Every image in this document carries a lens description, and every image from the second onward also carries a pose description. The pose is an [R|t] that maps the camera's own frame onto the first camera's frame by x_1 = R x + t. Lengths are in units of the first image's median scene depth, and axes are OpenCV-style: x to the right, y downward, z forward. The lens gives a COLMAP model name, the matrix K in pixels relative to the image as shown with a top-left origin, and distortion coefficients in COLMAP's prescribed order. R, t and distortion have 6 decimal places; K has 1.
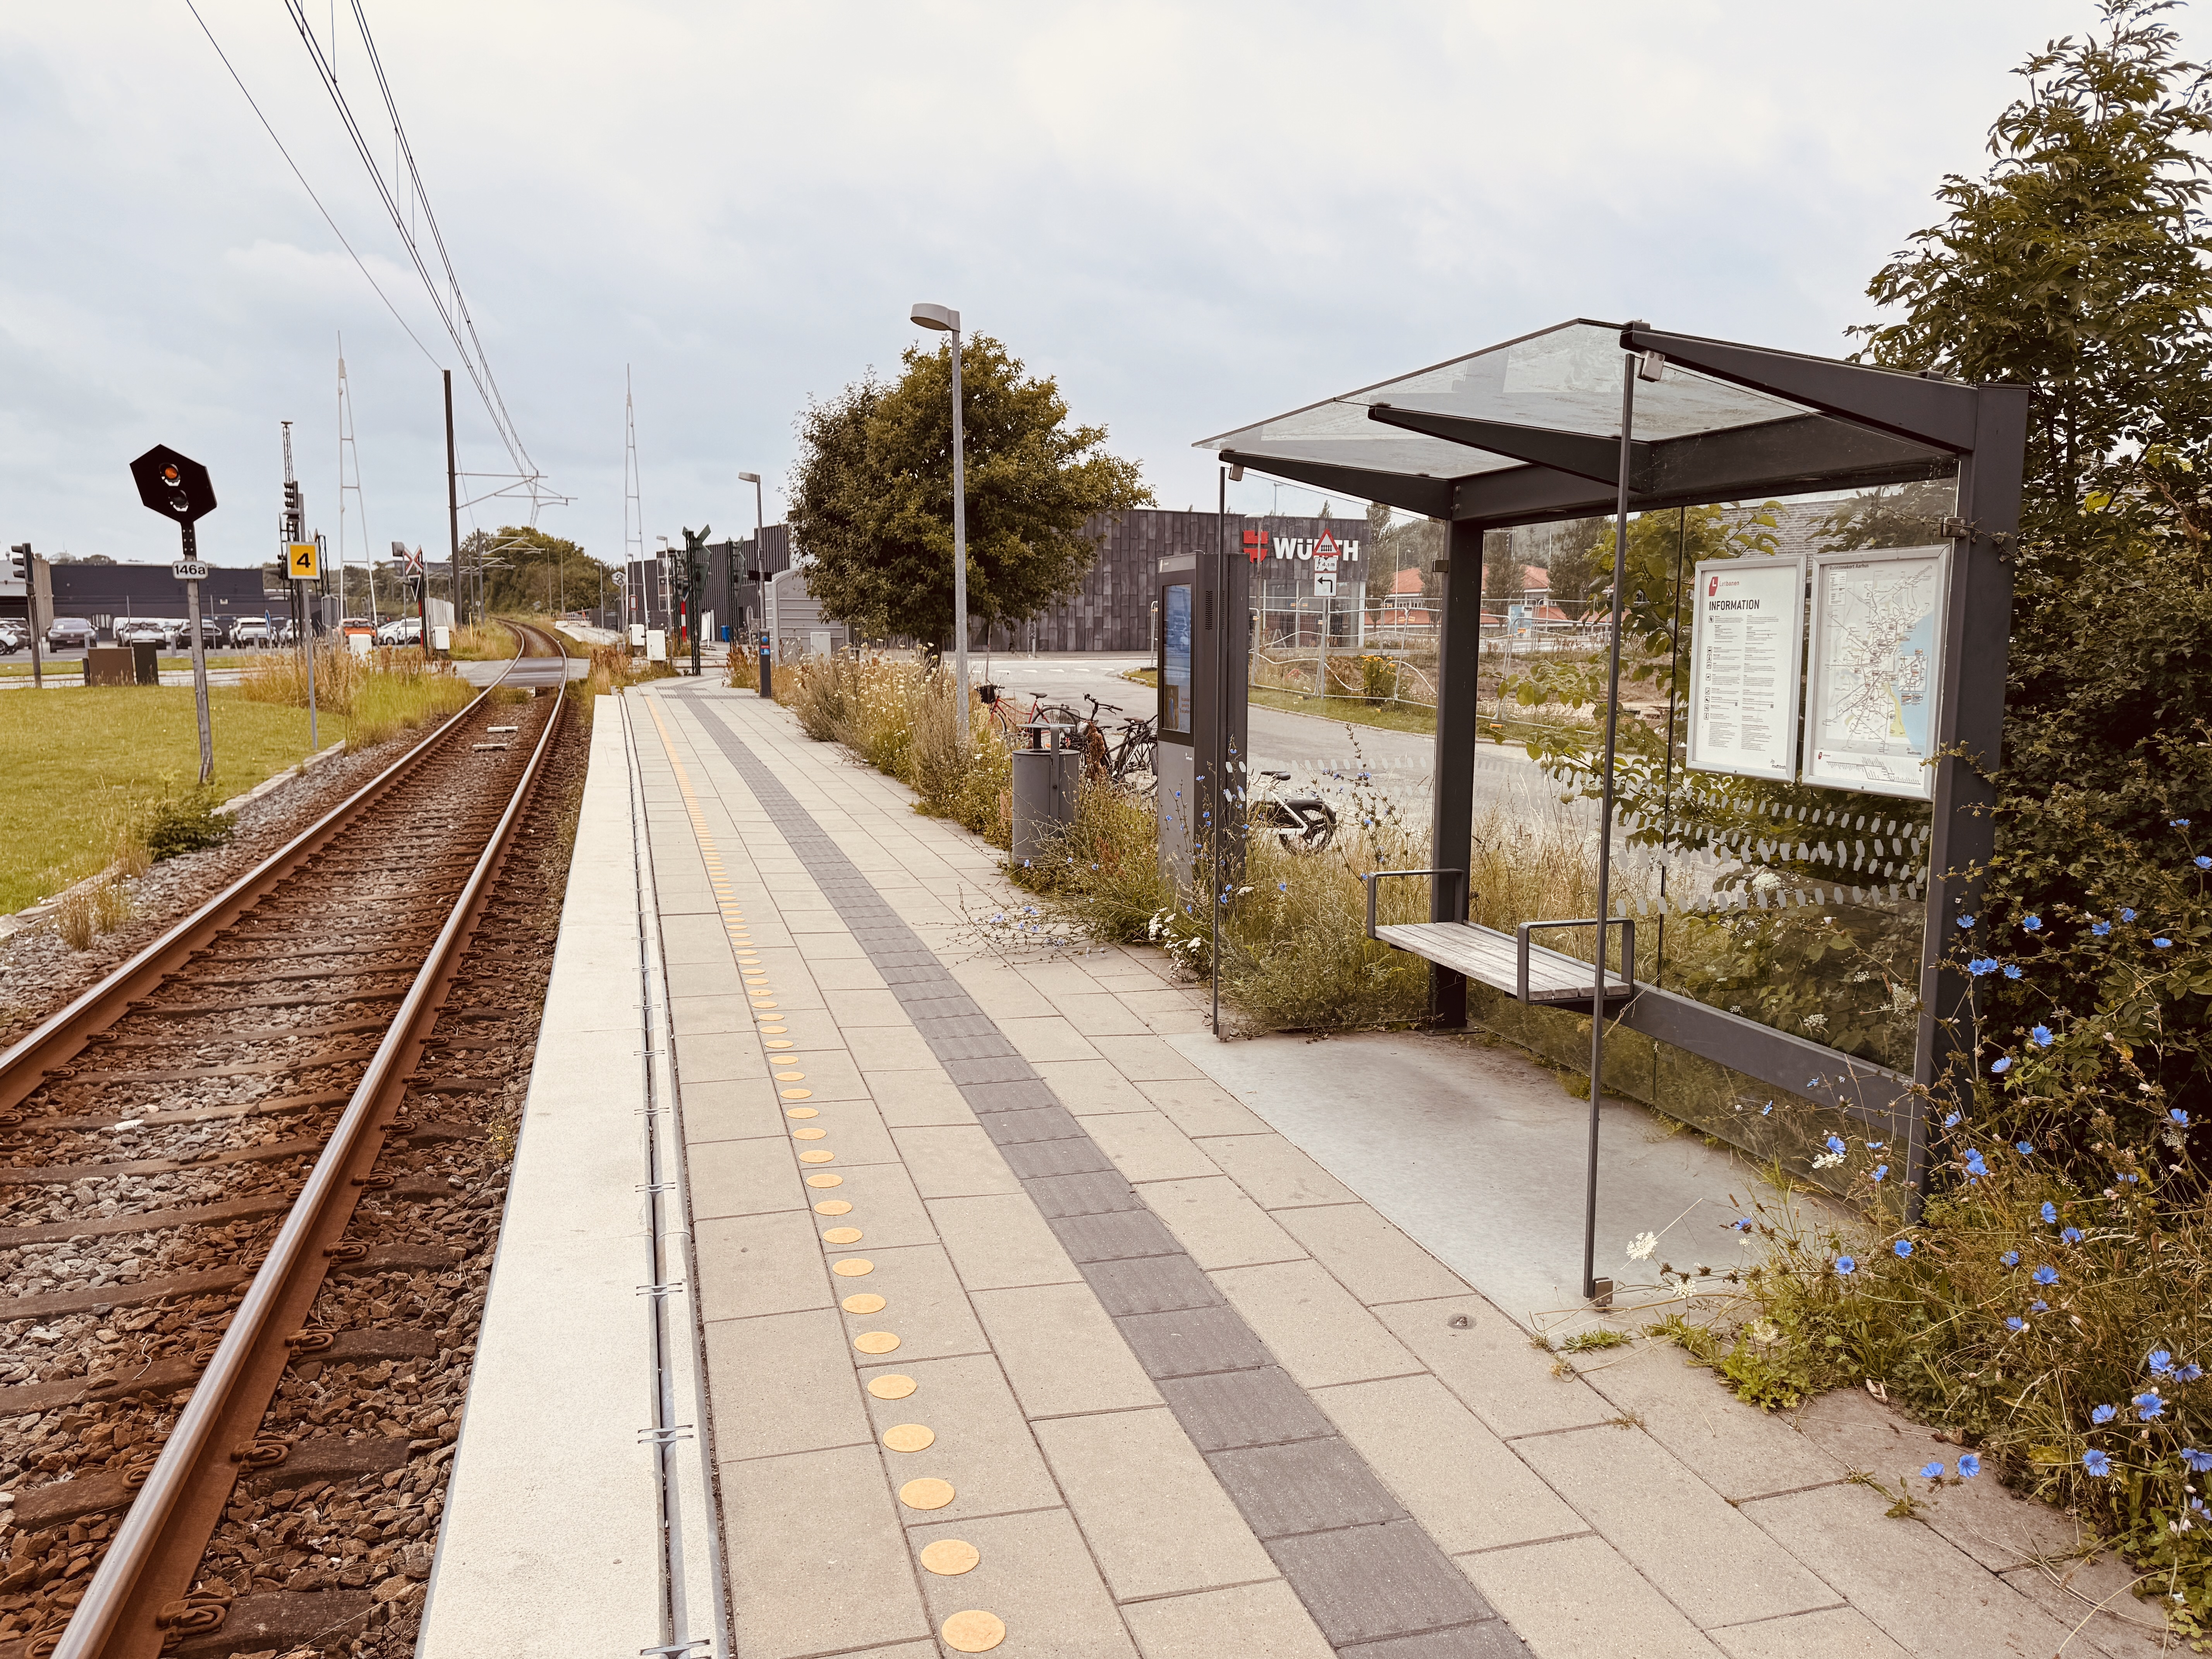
lens RADIAL K [[1536.2, 0, 1106.0], [0, 1536.2, 829.5], [0, 0, 1]] dist [0.096472, -0.134757]
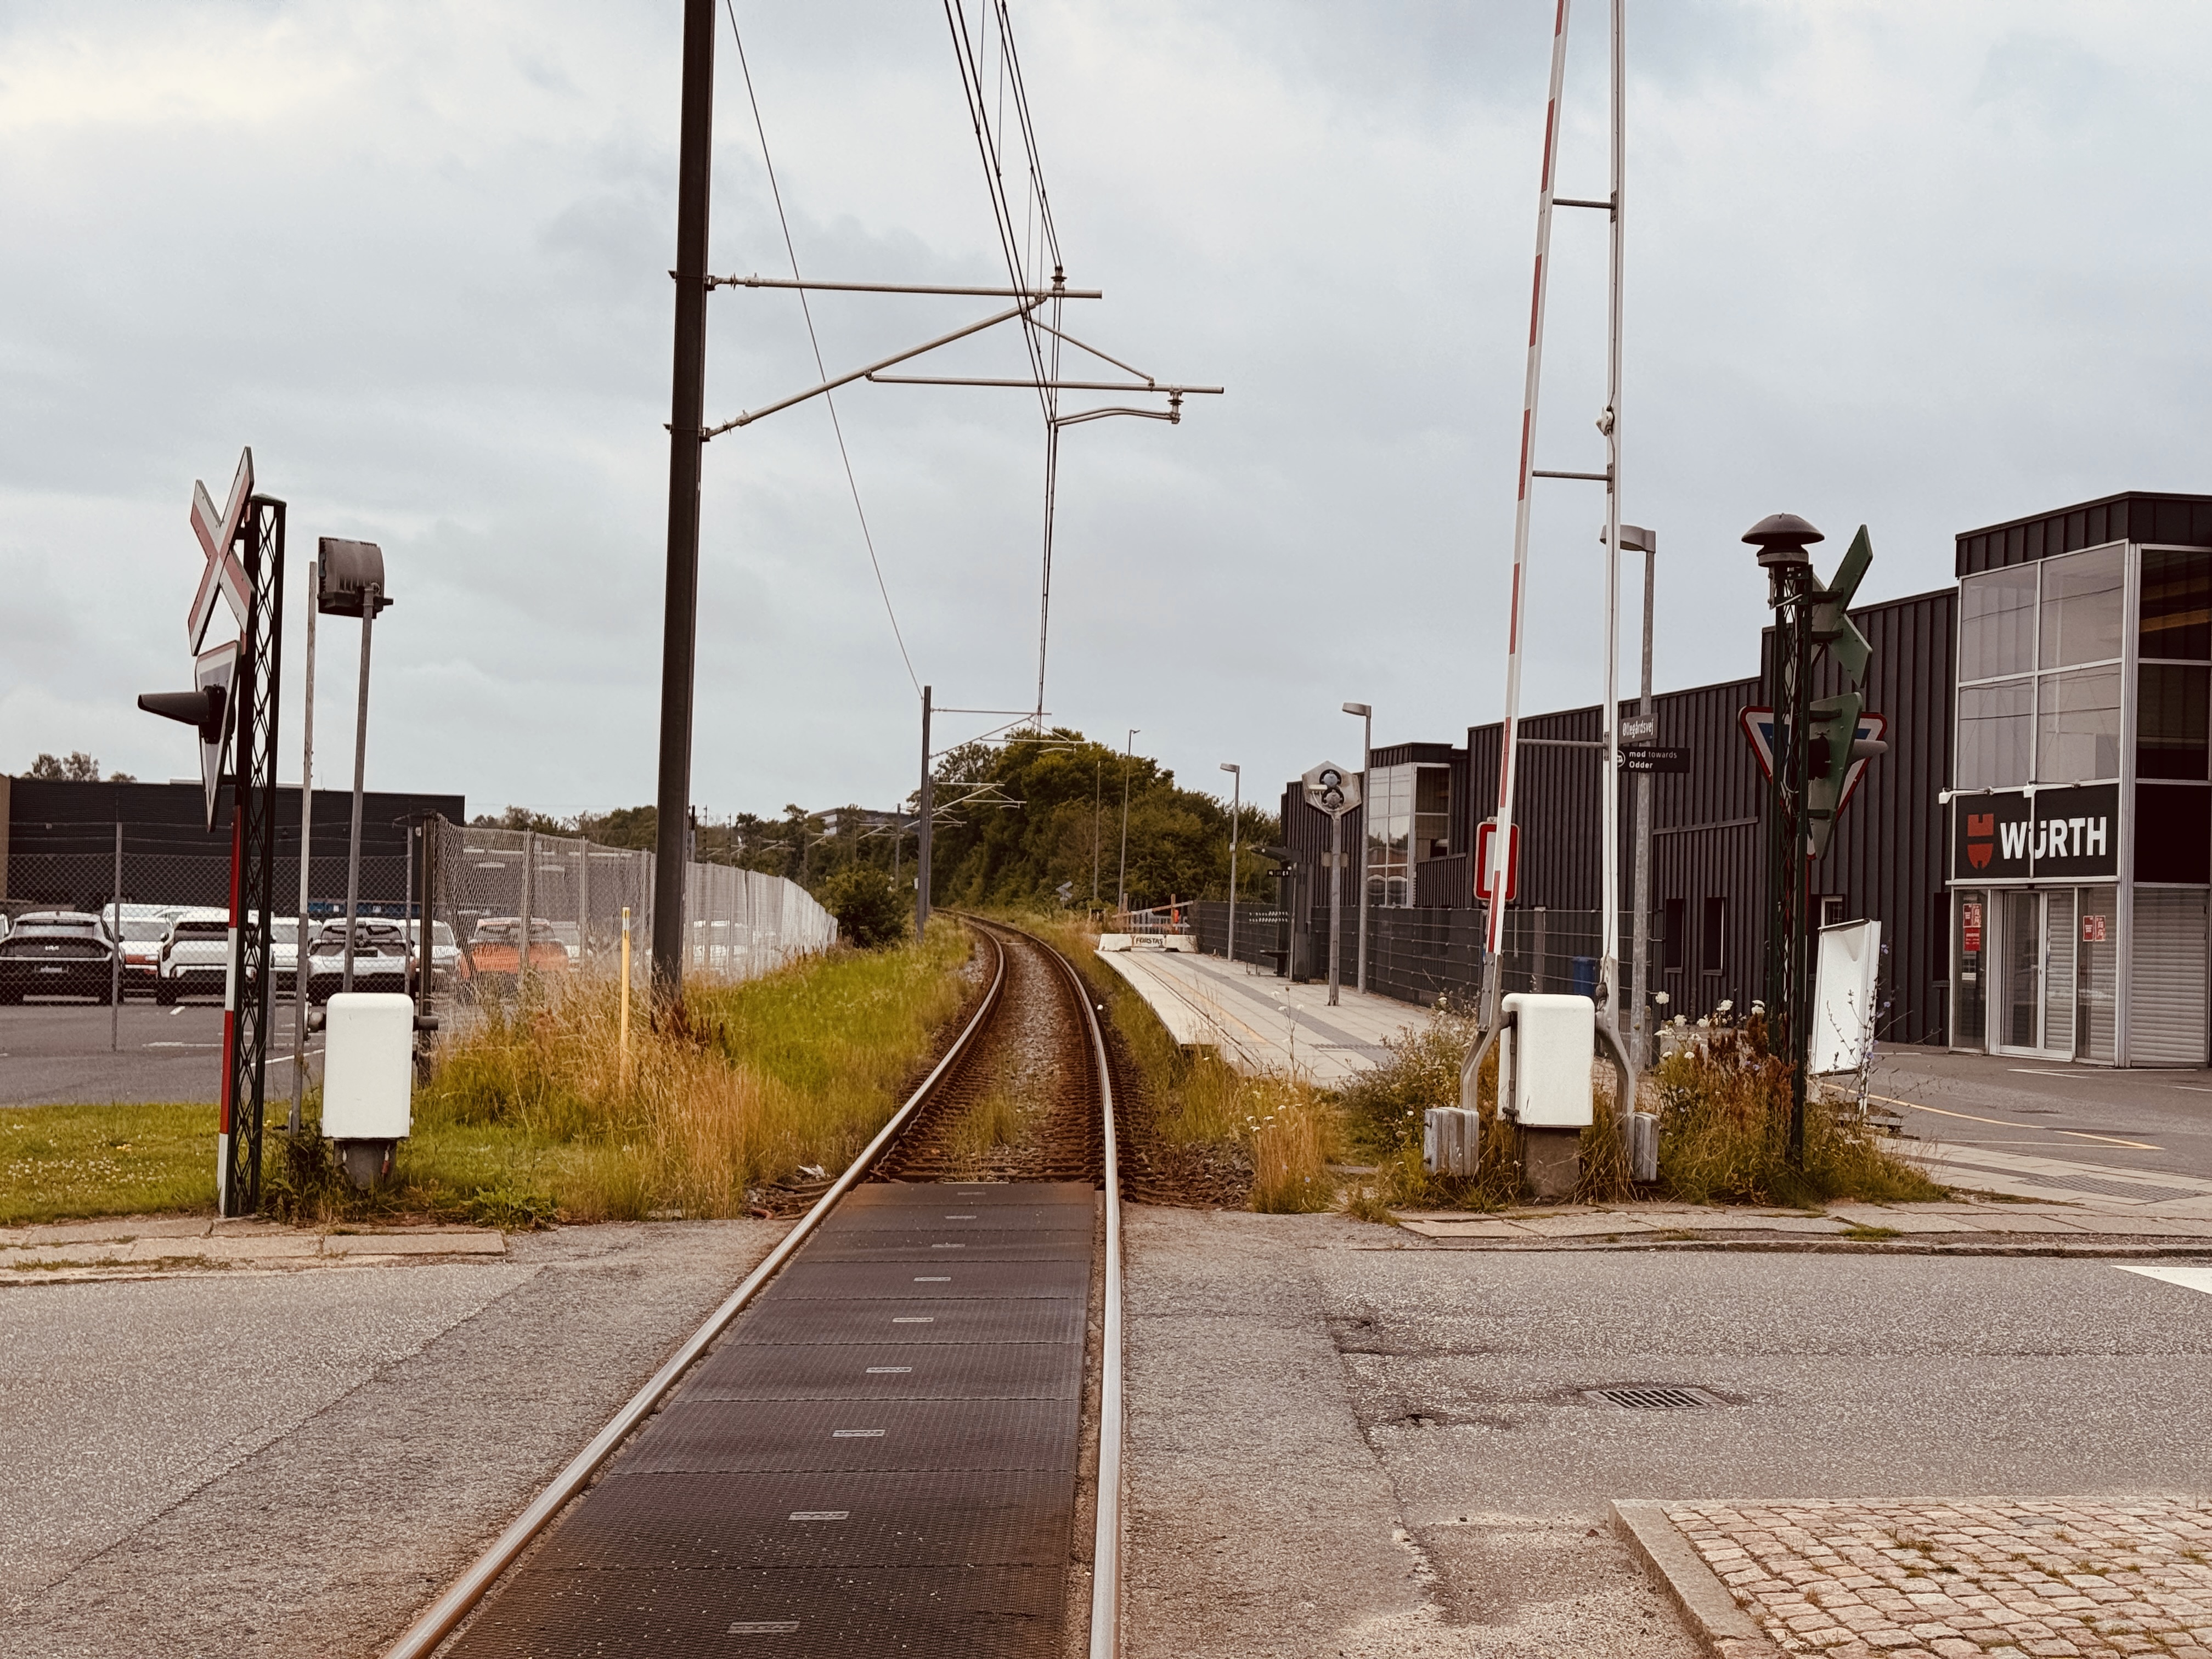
lens RADIAL K [[3038.6, 0, 1106.0], [0, 3038.6, 829.5], [0, 0, 1]] dist [0.167245, -0.233815]
pose [[0.943191, 0.008843, -0.332132, -0.420401], [-0.064204, 0.985655, -0.156086, -0.168235], [0.325987, 0.168543, 0.930229, 1.199875]]
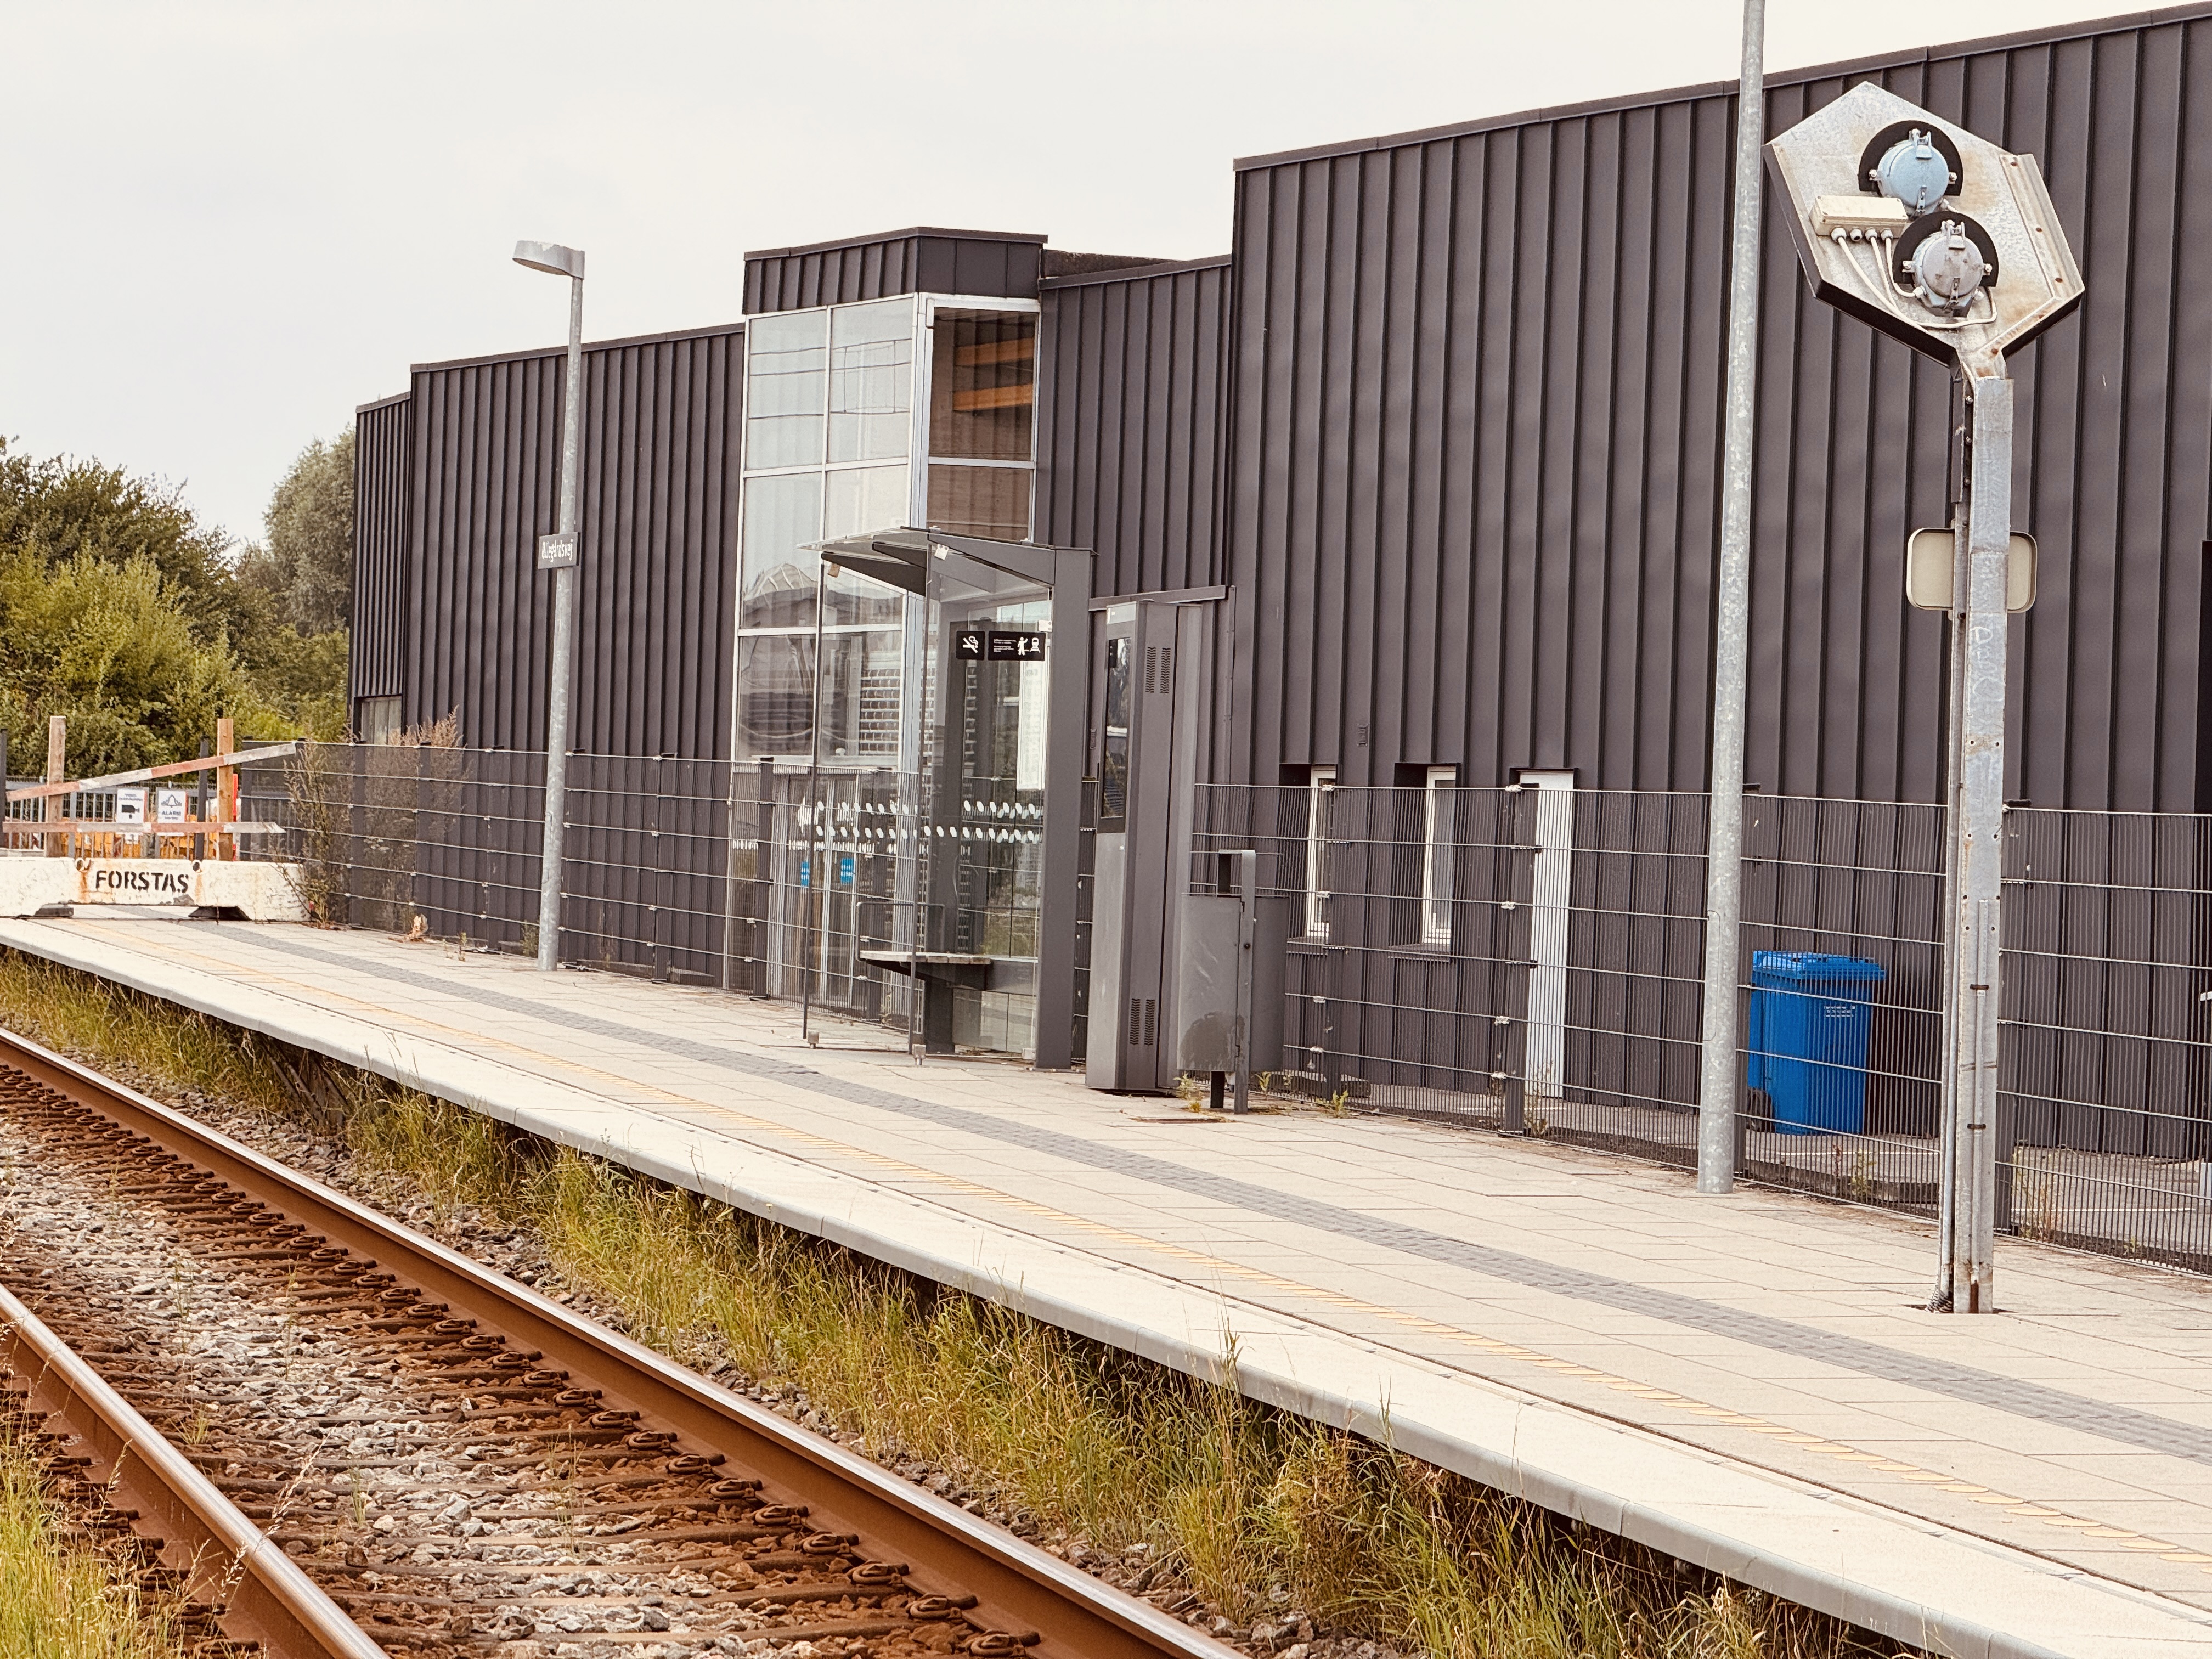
lens RADIAL K [[7708.6, 0, 1106.0], [0, 7708.6, 829.5], [0, 0, 1]] dist [0.260340, -0.899427]
pose [[0.990319, 0.025909, -0.136368, -0.721203], [-0.043920, 0.990439, -0.130774, -0.248744], [0.131676, 0.135497, 0.981989, 1.754387]]
